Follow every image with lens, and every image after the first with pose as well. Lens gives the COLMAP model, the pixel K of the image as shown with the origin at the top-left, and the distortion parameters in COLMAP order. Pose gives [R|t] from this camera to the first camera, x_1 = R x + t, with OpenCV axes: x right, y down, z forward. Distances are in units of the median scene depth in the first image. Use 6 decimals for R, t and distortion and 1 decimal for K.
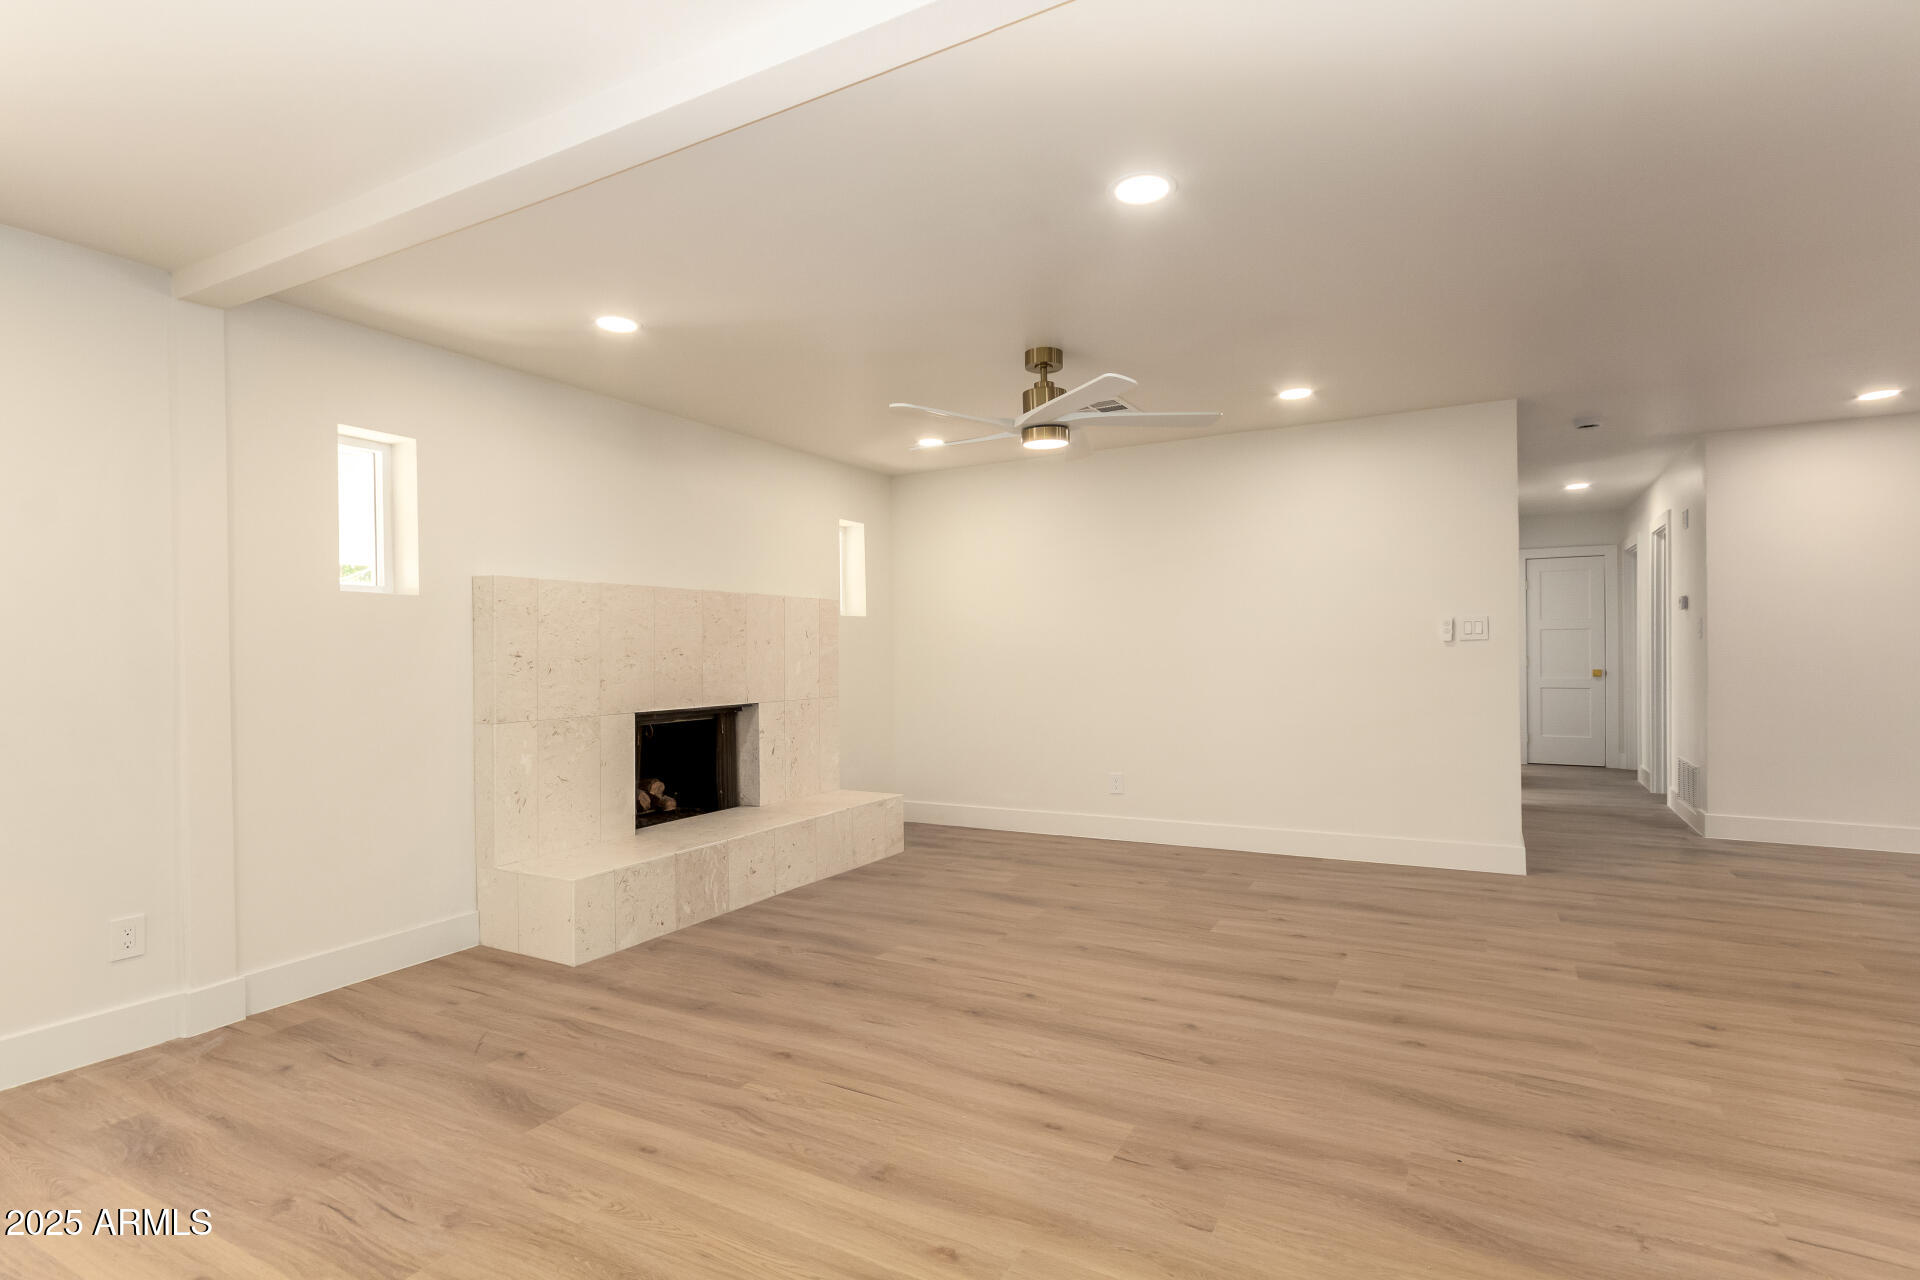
lens RADIAL K [[900.5, 0, 945.1], [0, 900.5, 641.4], [0, 0, 1]] dist [0.008832, 0.000300]
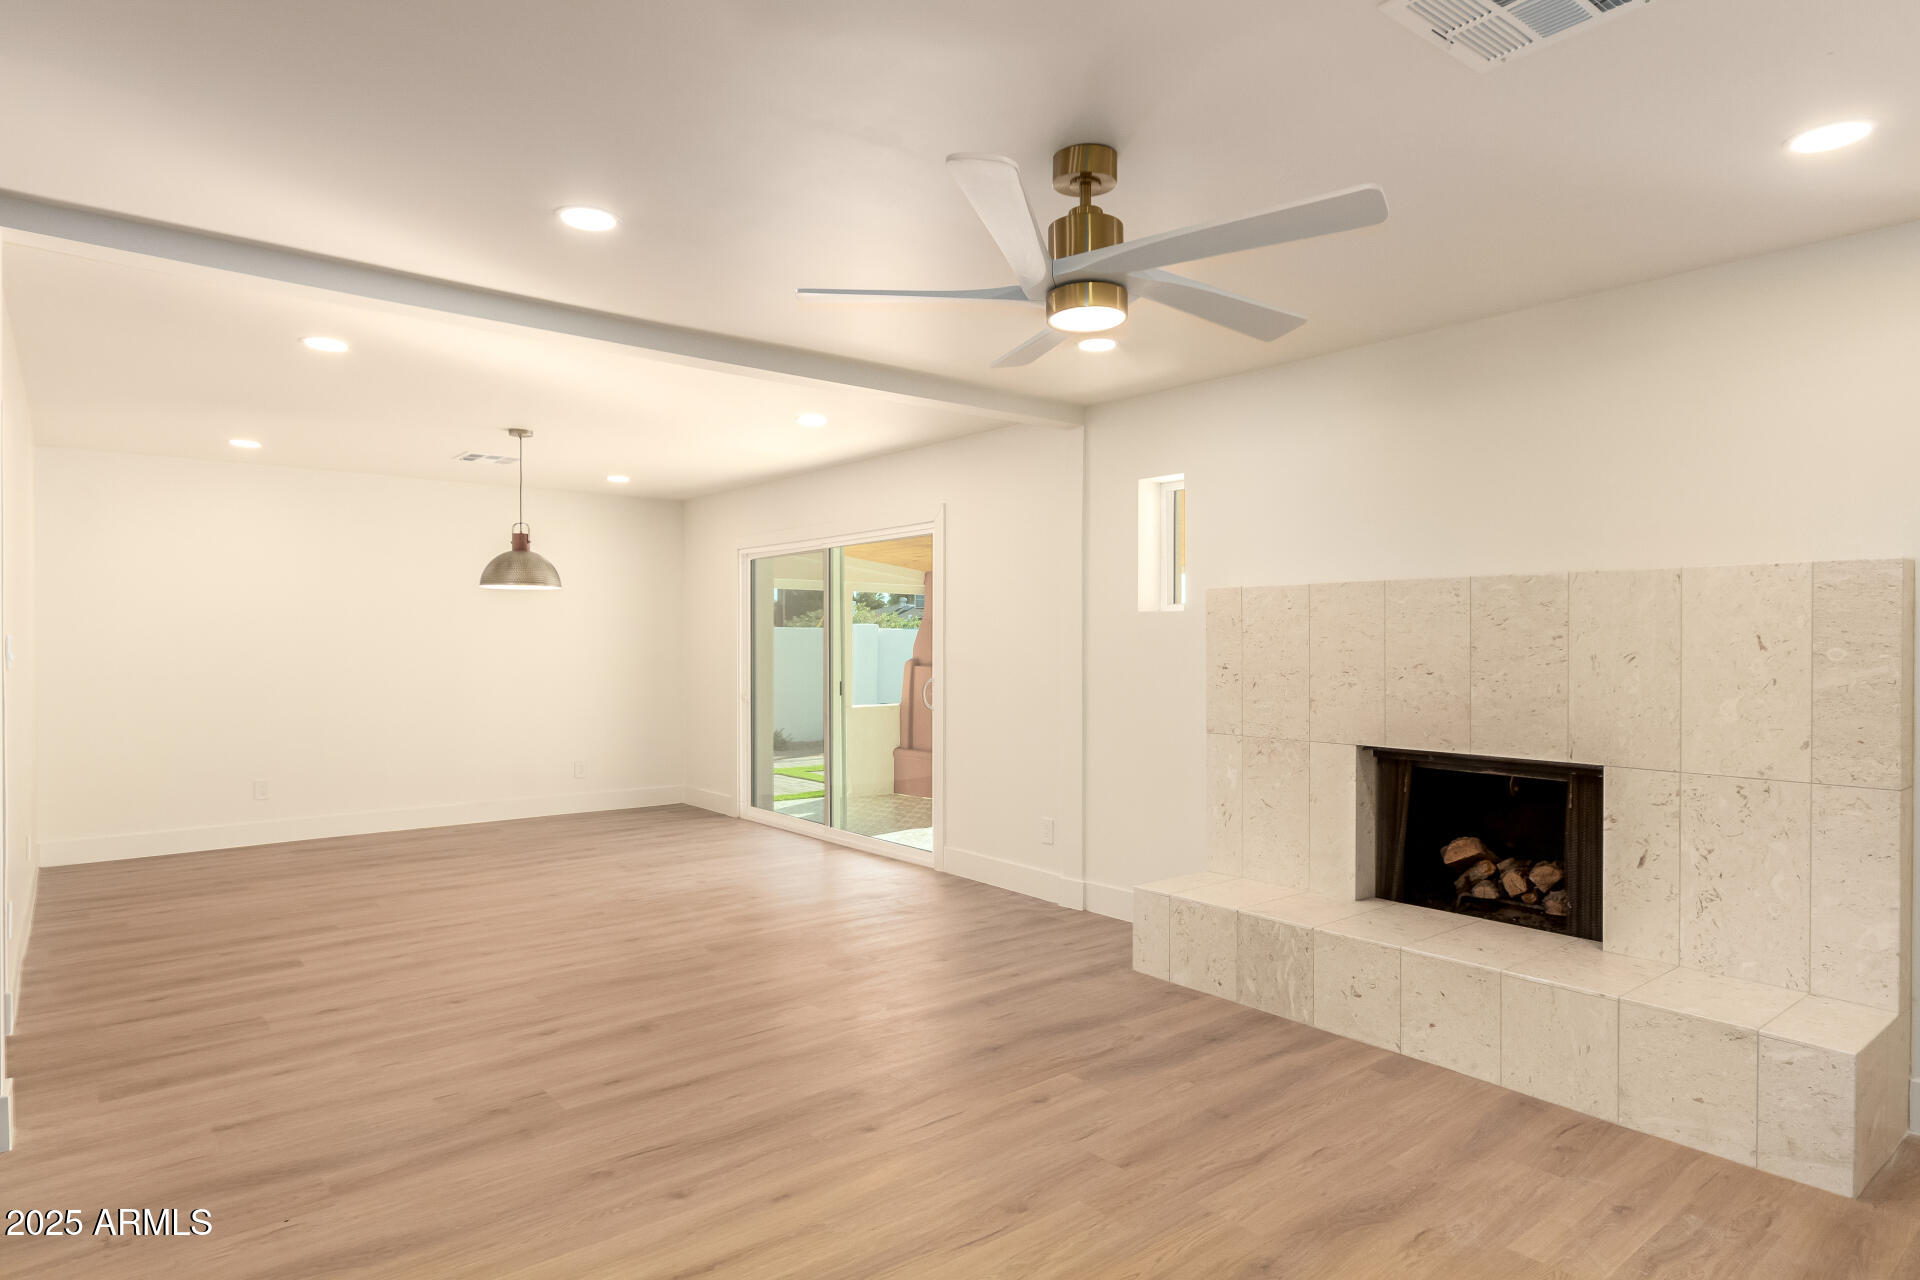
lens RADIAL K [[1090.3, 0, 916.4], [0, 1090.3, 642.0], [0, 0, 1]] dist [0.009500, -0.000593]
pose [[-0.363598, 0.010124, -0.931501, 0.736887], [0.011208, 0.999916, 0.006493, -0.022603], [0.931488, -0.008080, -0.363681, 1.077358]]
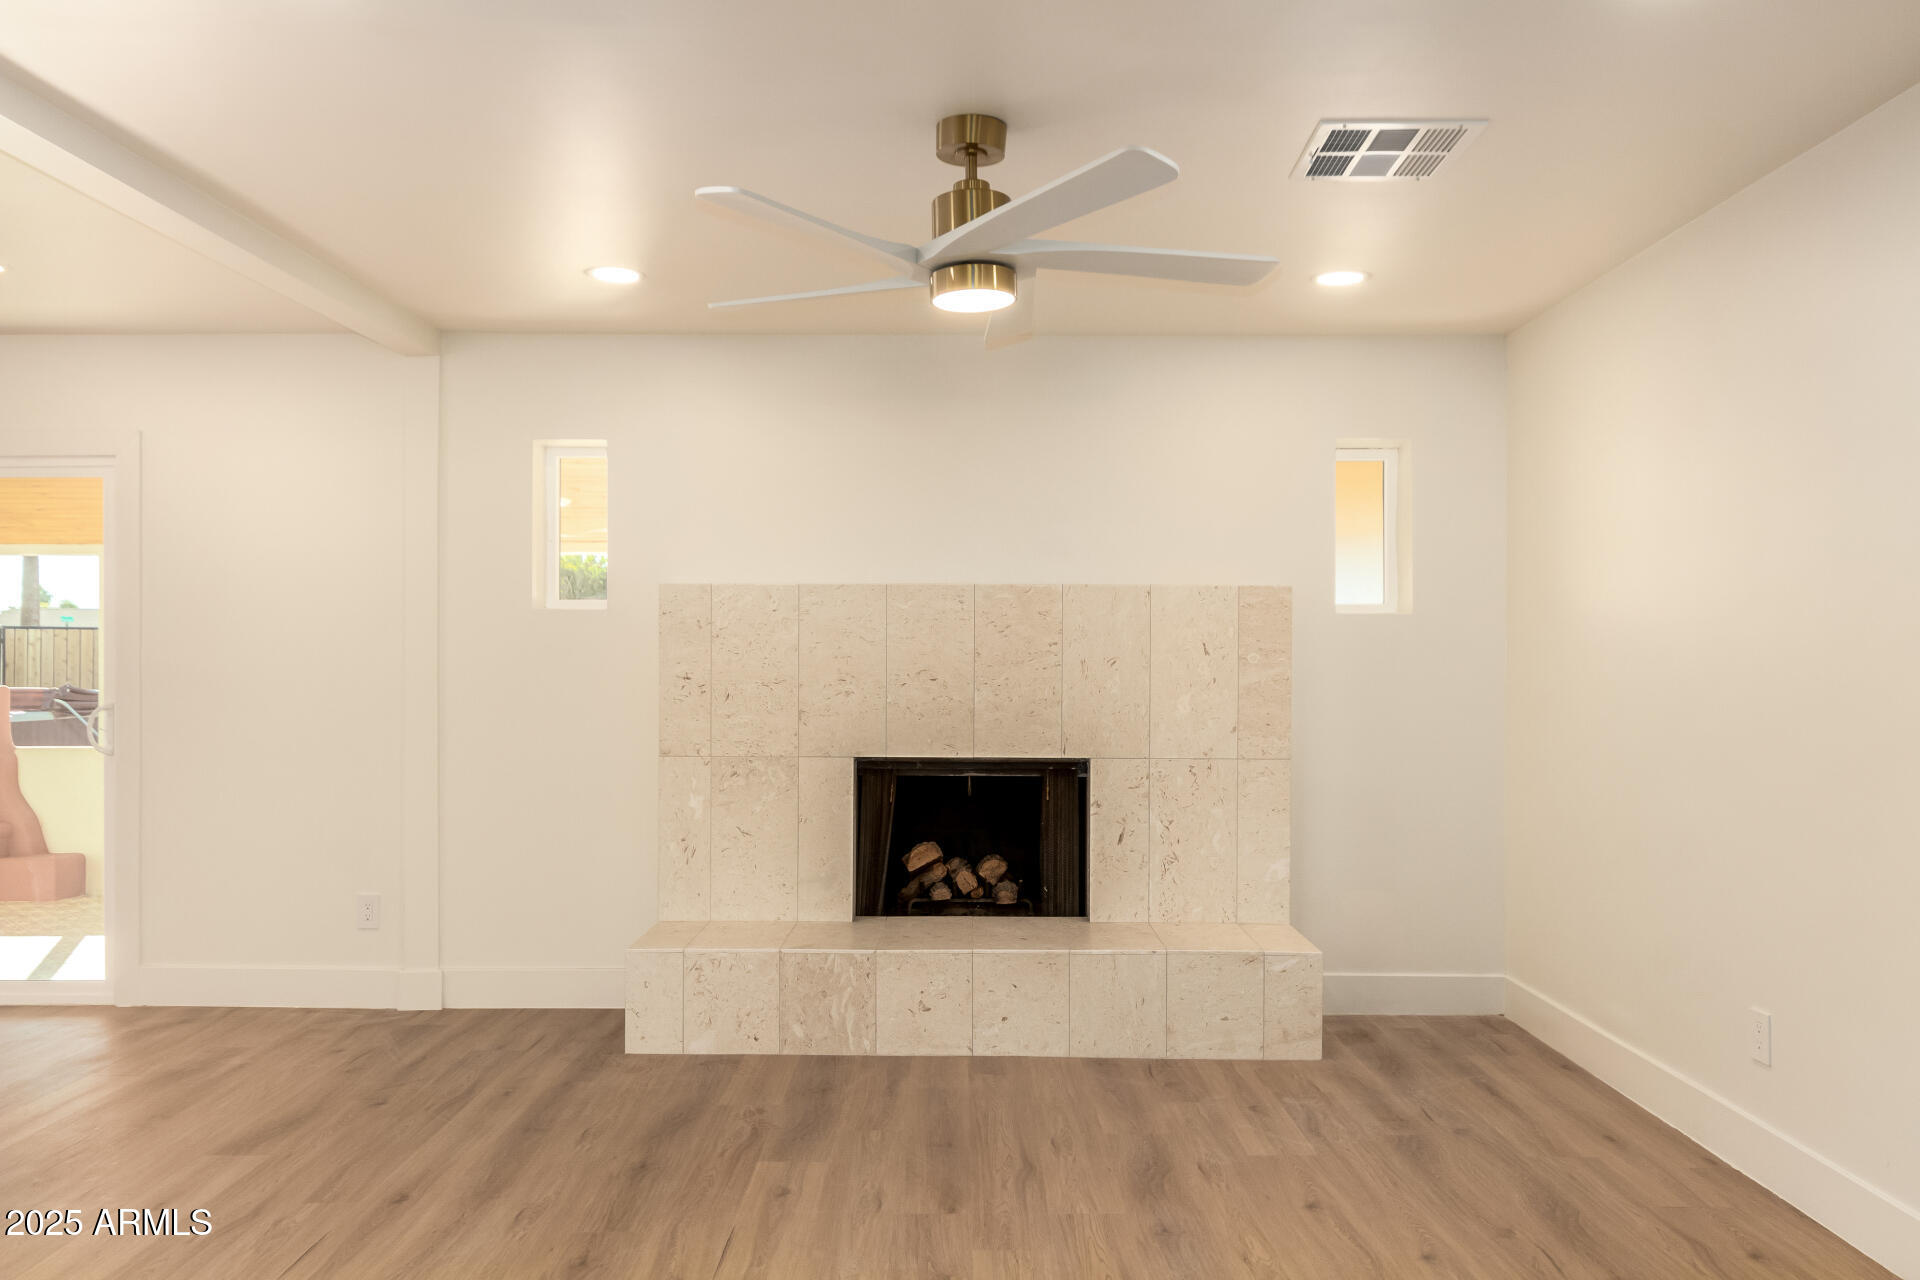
lens RADIAL K [[1412.1, 0, 976.7], [0, 1412.1, 634.5], [0, 0, 1]] dist [-0.001146, 0.000292]
pose [[0.497701, 0.002729, -0.867344, 0.774232], [0.000444, 0.999994, 0.003401, -0.027423], [0.867348, -0.002078, 0.497697, 0.556323]]
